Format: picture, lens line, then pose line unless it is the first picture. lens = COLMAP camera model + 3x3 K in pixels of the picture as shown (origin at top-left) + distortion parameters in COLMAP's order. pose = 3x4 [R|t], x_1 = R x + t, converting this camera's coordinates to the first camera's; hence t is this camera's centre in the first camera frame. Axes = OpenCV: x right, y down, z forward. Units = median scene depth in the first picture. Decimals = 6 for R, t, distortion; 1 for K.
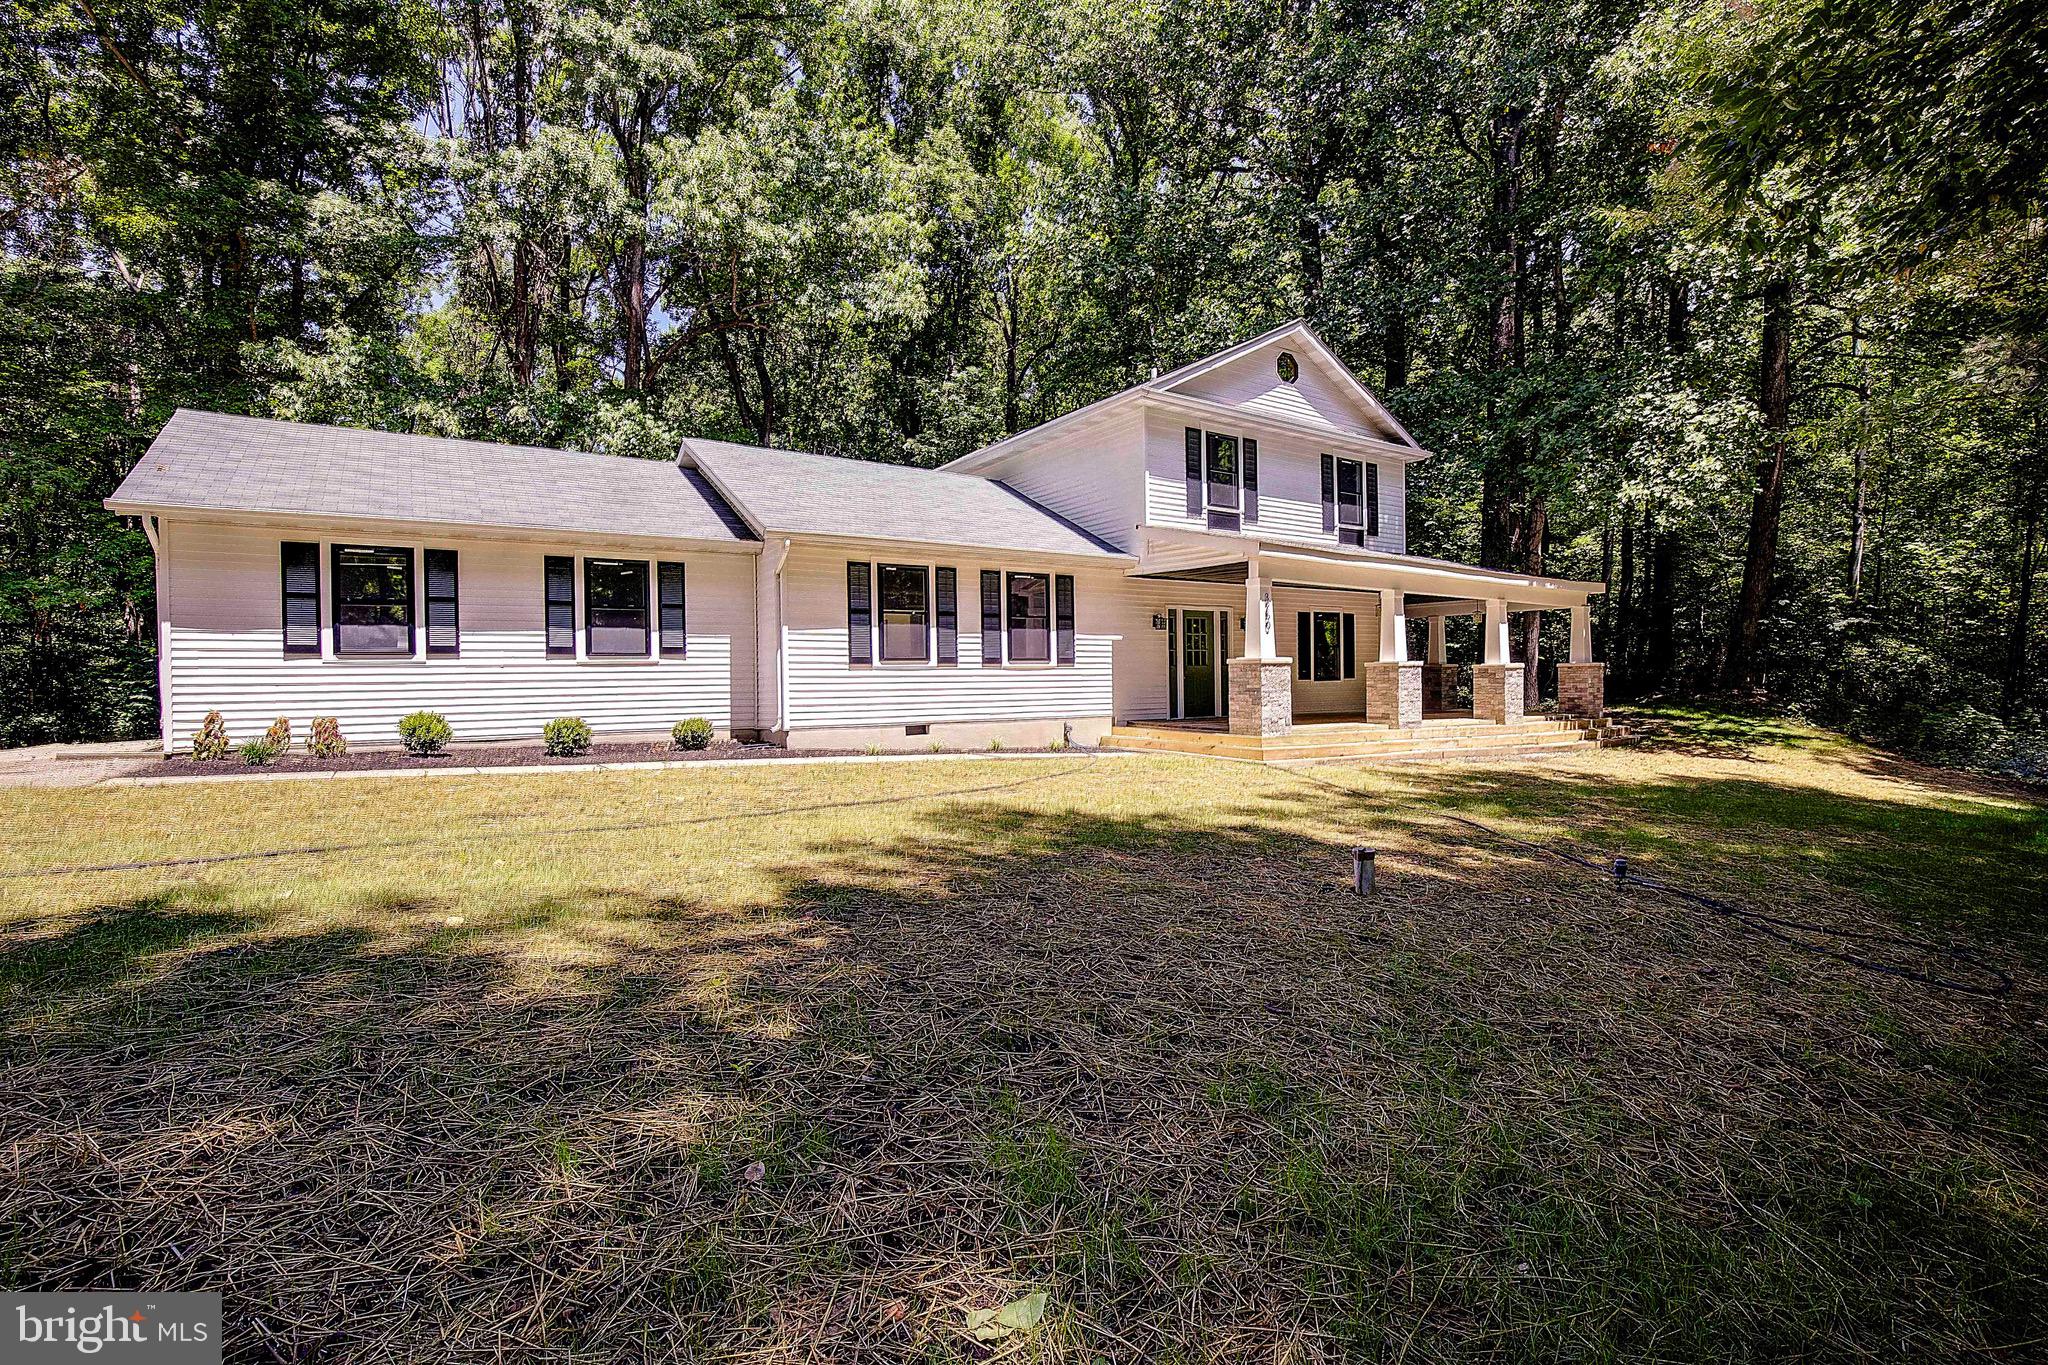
lens RADIAL K [[927.2, 0, 1032.4], [0, 927.2, 679.3], [0, 0, 1]] dist [0.000684, 0.000035]
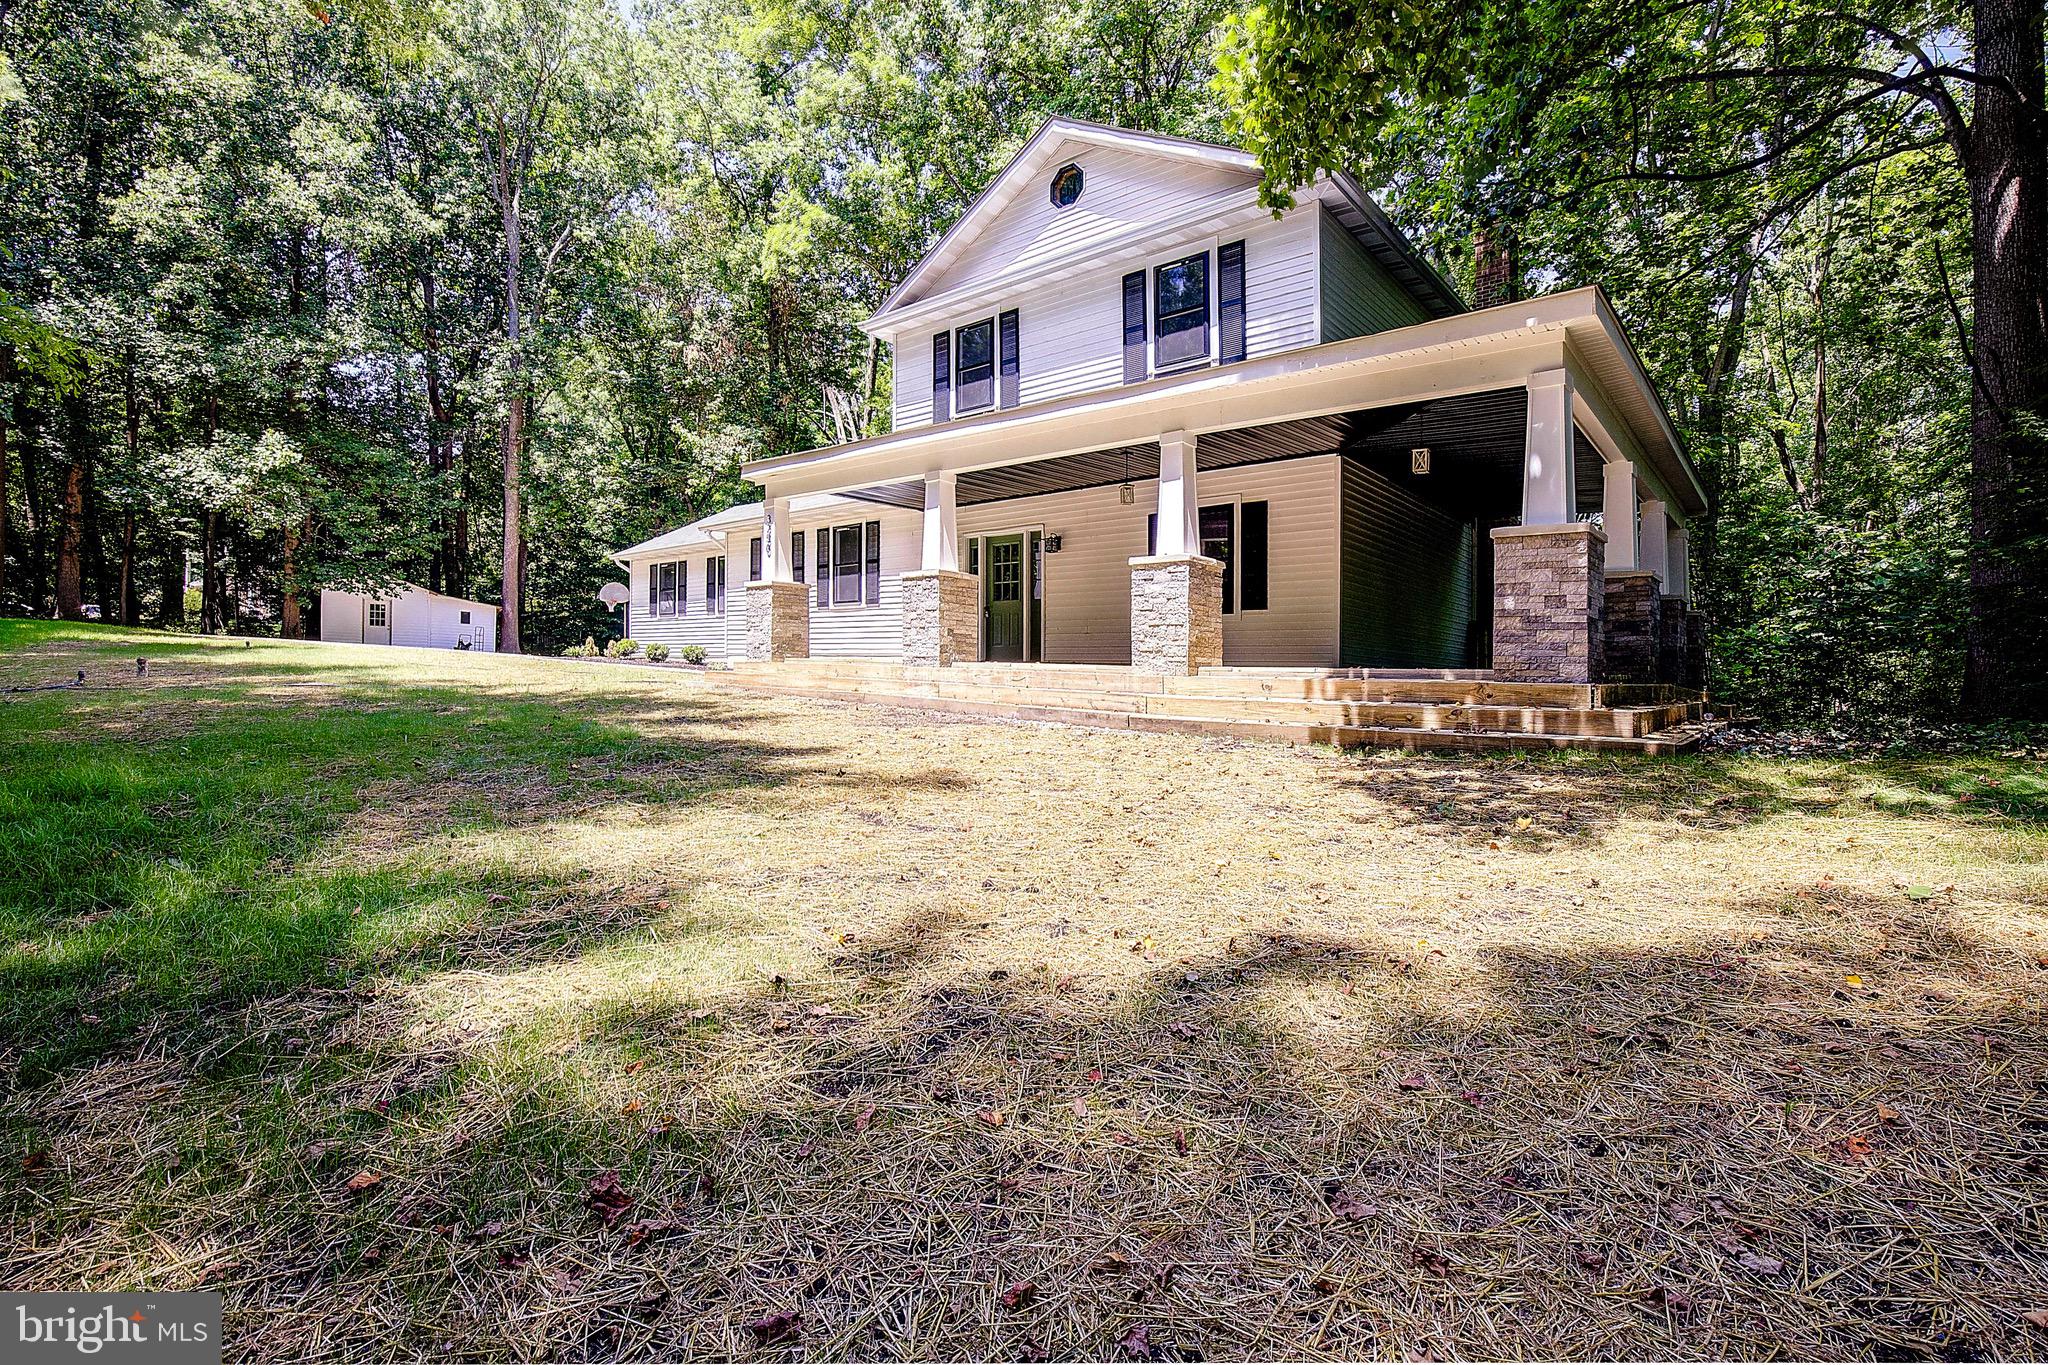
lens RADIAL K [[927.2, 0, 1032.4], [0, 927.2, 679.3], [0, 0, 1]] dist [0.000684, 0.000035]
pose [[0.287695, 0.014722, -0.957609, 1.042551], [-0.034477, 0.999393, 0.005007, 0.053831], [0.957101, 0.031575, 0.288028, 0.827900]]
